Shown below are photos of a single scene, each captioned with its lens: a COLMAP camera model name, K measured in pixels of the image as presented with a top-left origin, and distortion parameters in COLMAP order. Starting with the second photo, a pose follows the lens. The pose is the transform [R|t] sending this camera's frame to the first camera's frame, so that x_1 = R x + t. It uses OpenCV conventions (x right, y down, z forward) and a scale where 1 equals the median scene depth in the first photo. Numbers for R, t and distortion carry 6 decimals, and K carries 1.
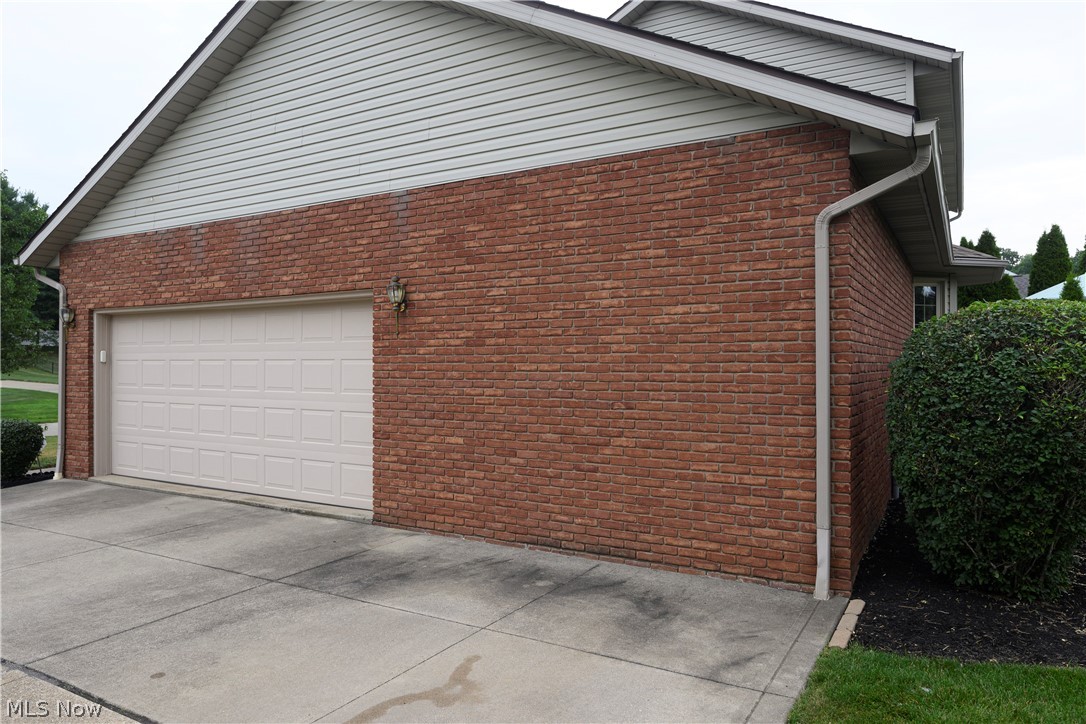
lens RADIAL K [[722.5, 0, 541.7], [0, 722.5, 355.1], [0, 0, 1]] dist [-0.001053, -0.001282]
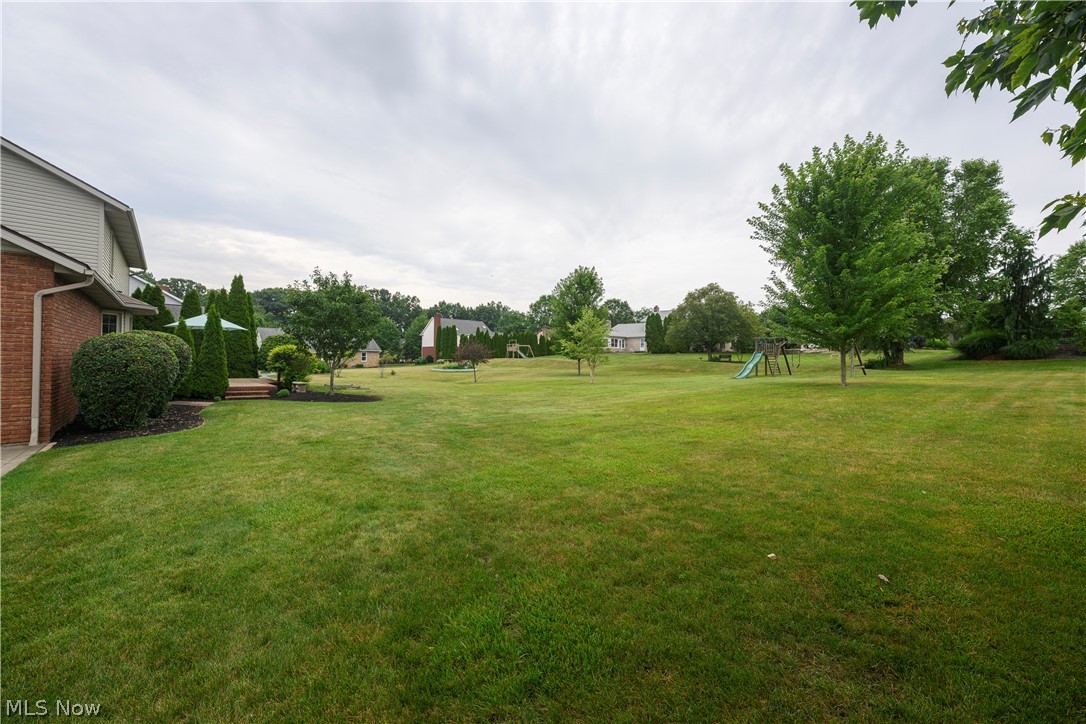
lens RADIAL K [[432.3, 0, 544.6], [0, 432.3, 359.4], [0, 0, 1]] dist [-0.001148, -0.000207]
pose [[0.322121, 0.010047, 0.946645, -0.461578], [-0.030687, 0.999529, -0.000167, -0.016511], [-0.946201, -0.028996, 0.322278, -1.153959]]
